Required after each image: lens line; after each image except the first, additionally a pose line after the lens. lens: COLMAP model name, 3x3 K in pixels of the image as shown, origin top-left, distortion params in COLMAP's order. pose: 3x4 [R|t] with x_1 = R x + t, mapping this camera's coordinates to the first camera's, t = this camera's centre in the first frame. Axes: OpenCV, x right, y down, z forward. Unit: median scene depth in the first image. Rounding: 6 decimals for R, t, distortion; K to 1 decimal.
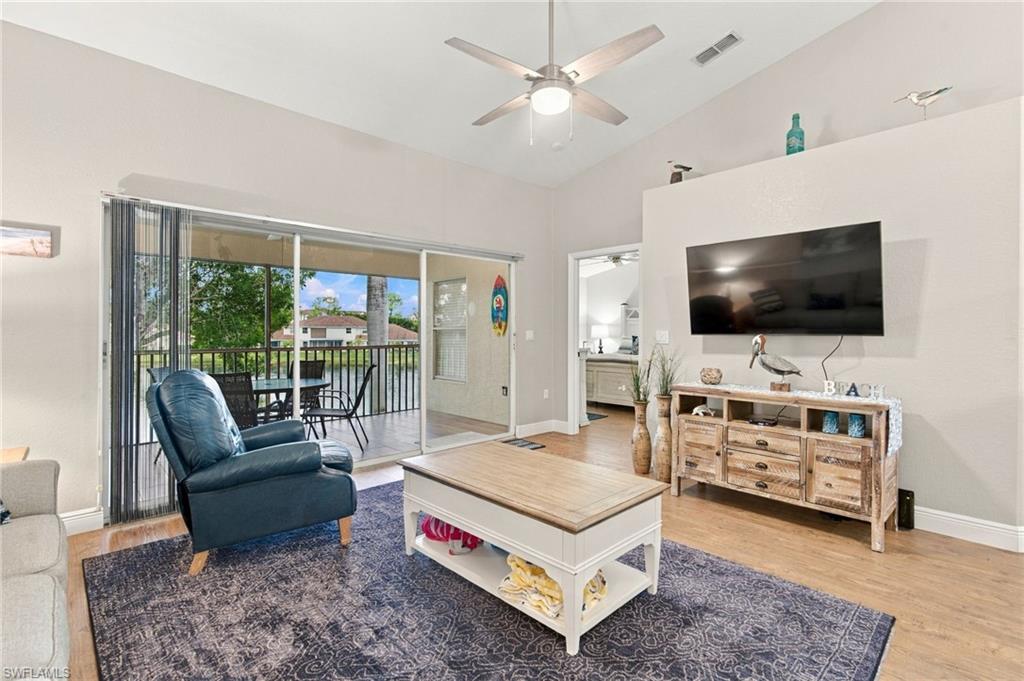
lens RADIAL K [[475.5, 0, 514.4], [0, 475.5, 336.0], [0, 0, 1]] dist [-0.001627, 0.000241]
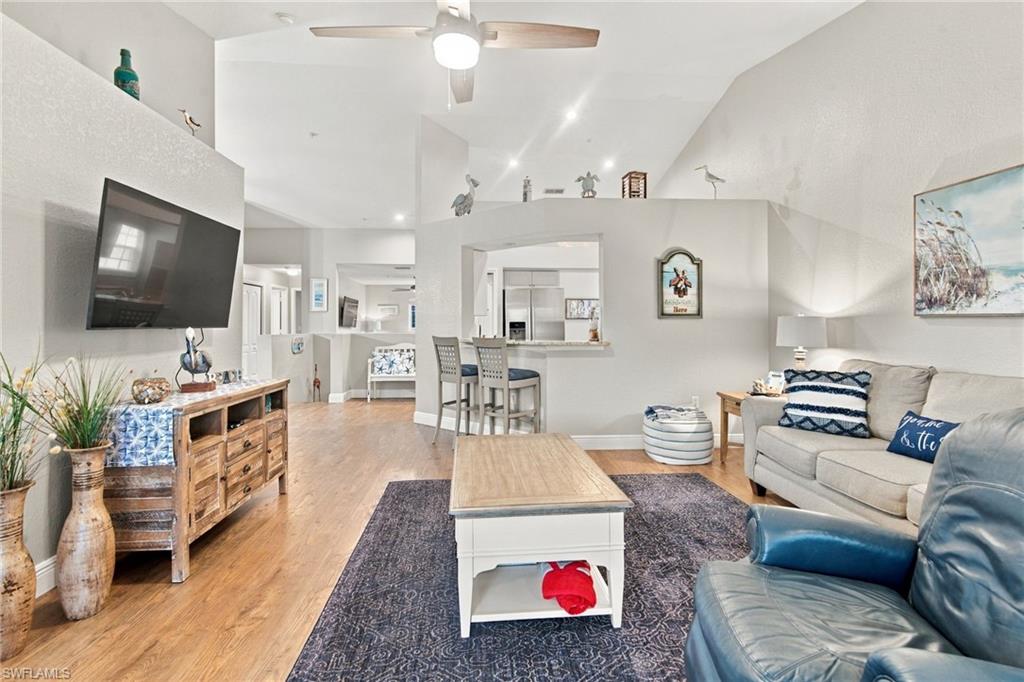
lens RADIAL K [[475.5, 0, 511.8], [0, 475.5, 334.1], [0, 0, 1]] dist [-0.001627, 0.000241]
pose [[-0.780885, -0.010091, 0.624593, -0.432567], [-0.000991, 0.999888, 0.014914, -0.004607], [-0.624674, 0.011027, -0.780808, 1.306384]]
